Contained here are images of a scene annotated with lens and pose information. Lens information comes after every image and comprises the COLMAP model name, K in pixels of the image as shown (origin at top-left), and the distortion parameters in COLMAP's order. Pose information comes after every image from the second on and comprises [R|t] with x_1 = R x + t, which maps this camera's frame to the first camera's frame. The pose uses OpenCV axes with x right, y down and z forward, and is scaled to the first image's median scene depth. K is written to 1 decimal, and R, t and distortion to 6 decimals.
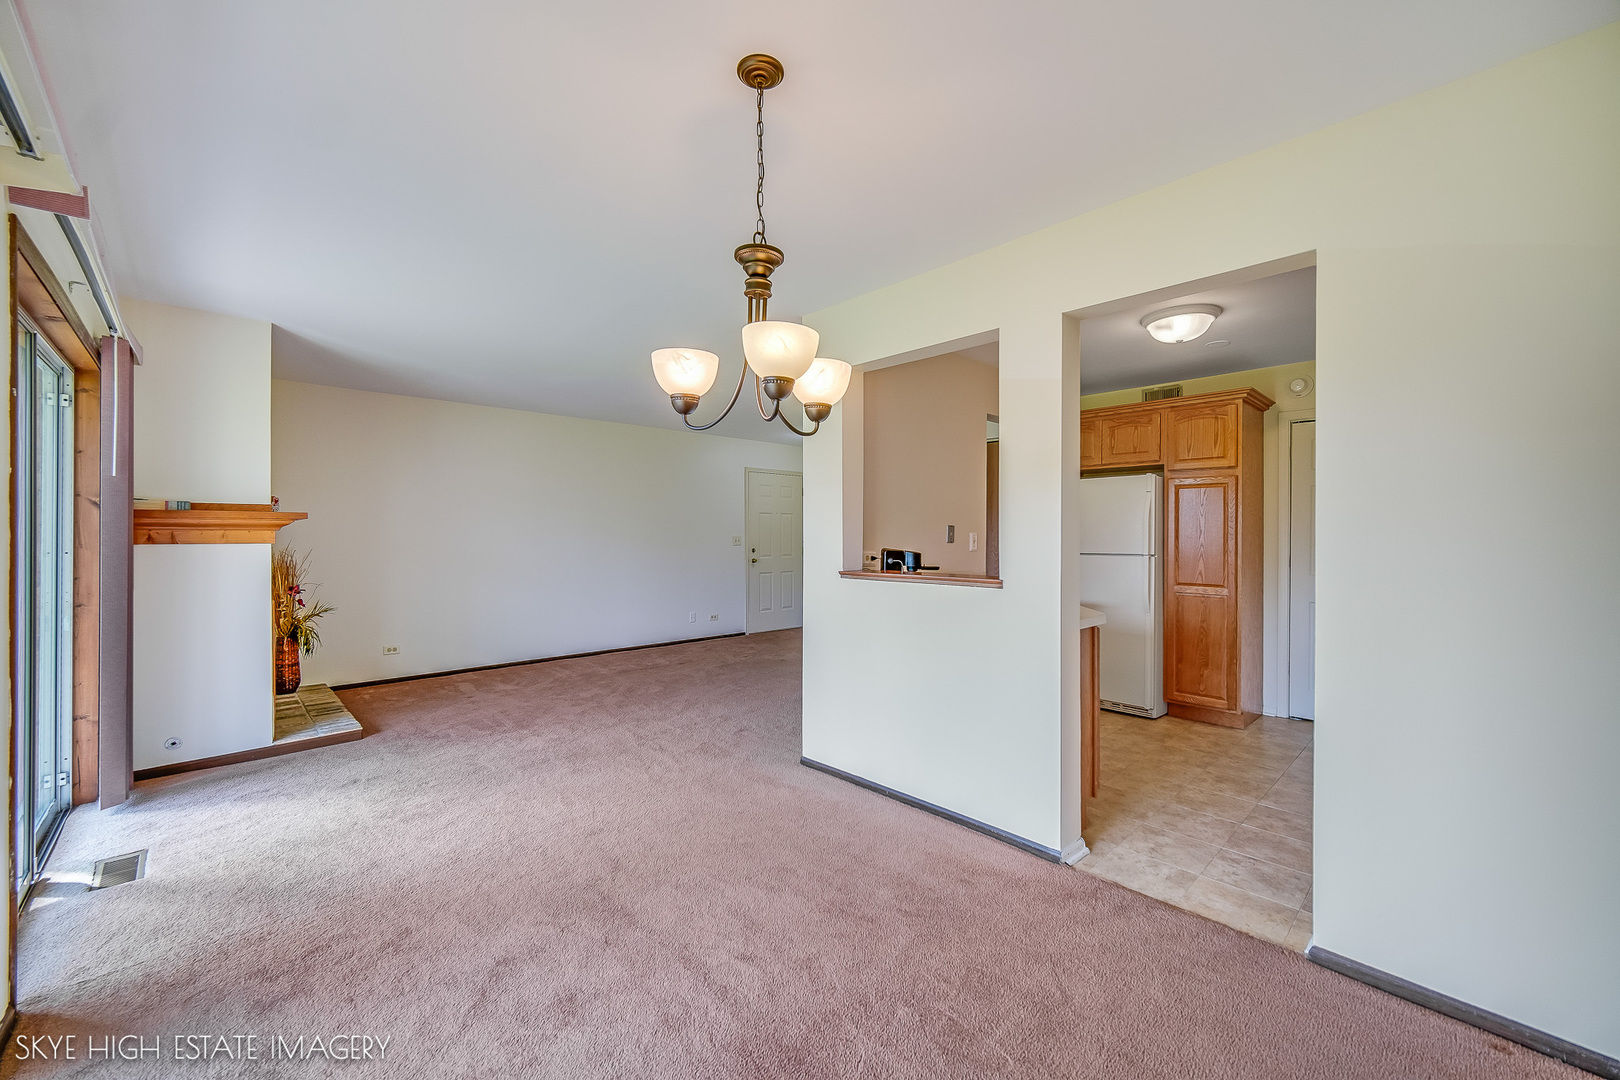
lens RADIAL K [[633.9, 0, 808.4], [0, 633.9, 545.4], [0, 0, 1]] dist [-0.001186, -0.000153]
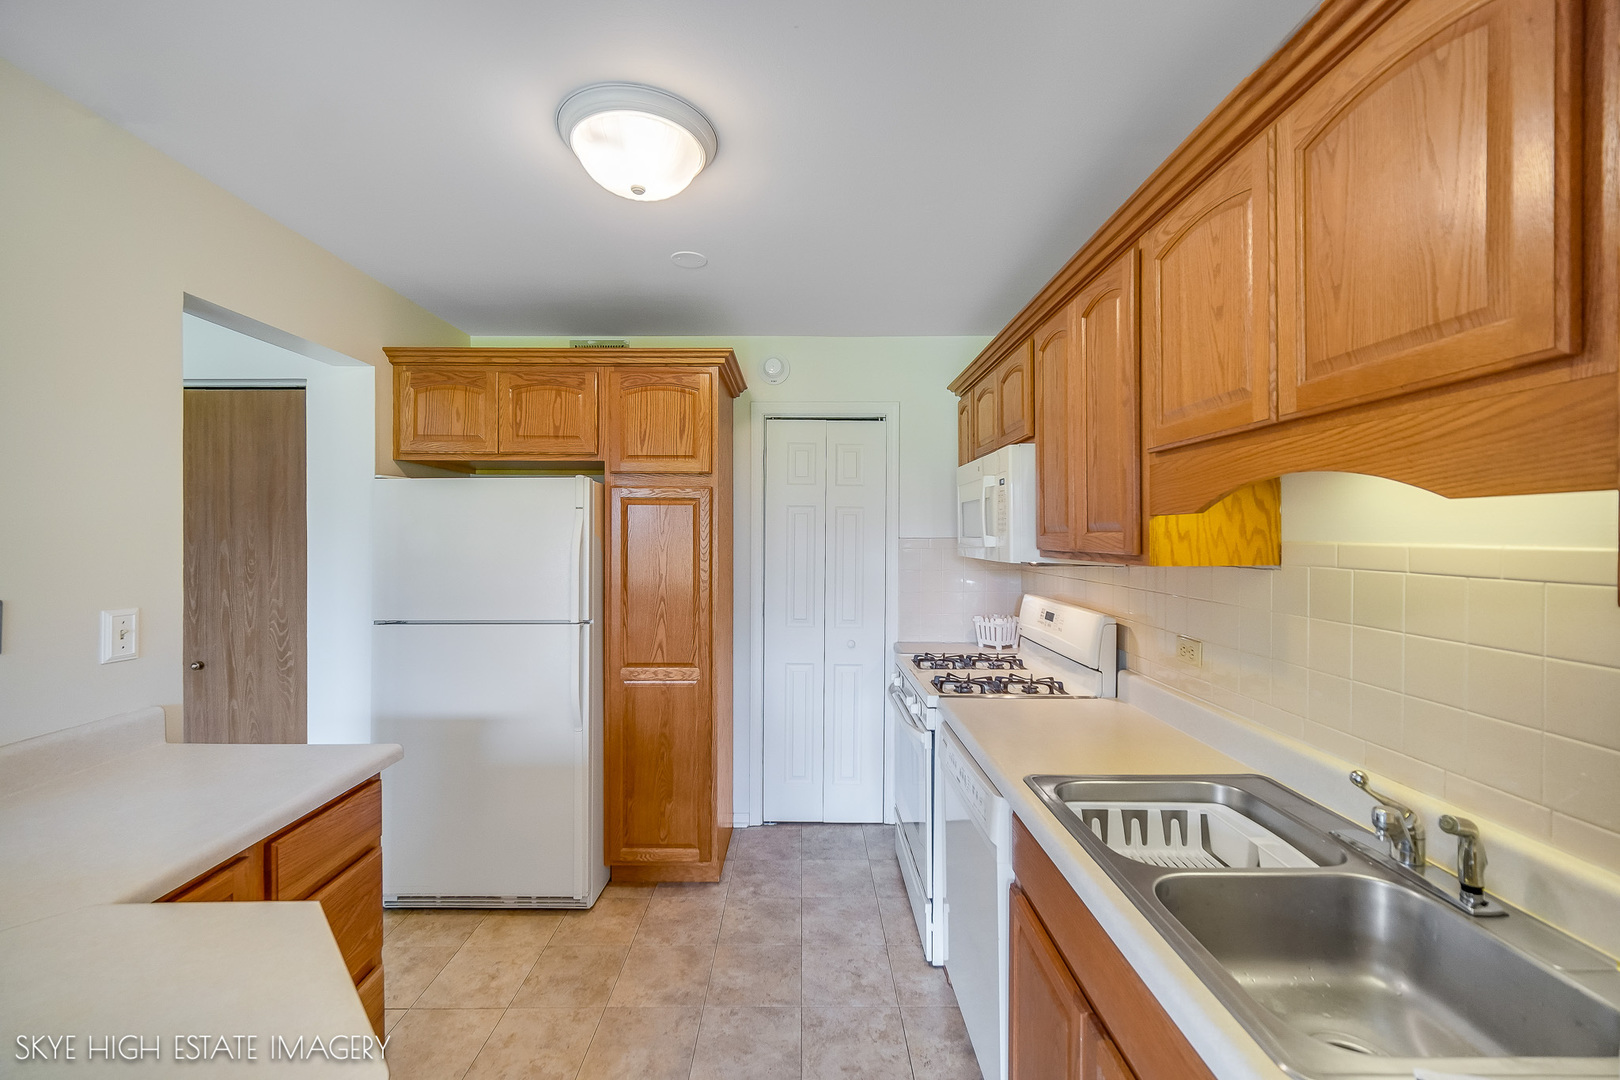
lens RADIAL K [[642.7, 0, 811.2], [0, 642.7, 516.8], [0, 0, 1]] dist [-0.001061, -0.000140]
pose [[0.673381, 0.015590, 0.739131, 0.260835], [0.014661, 0.999299, -0.034435, -0.055240], [-0.739150, 0.034025, 0.672681, 0.476640]]
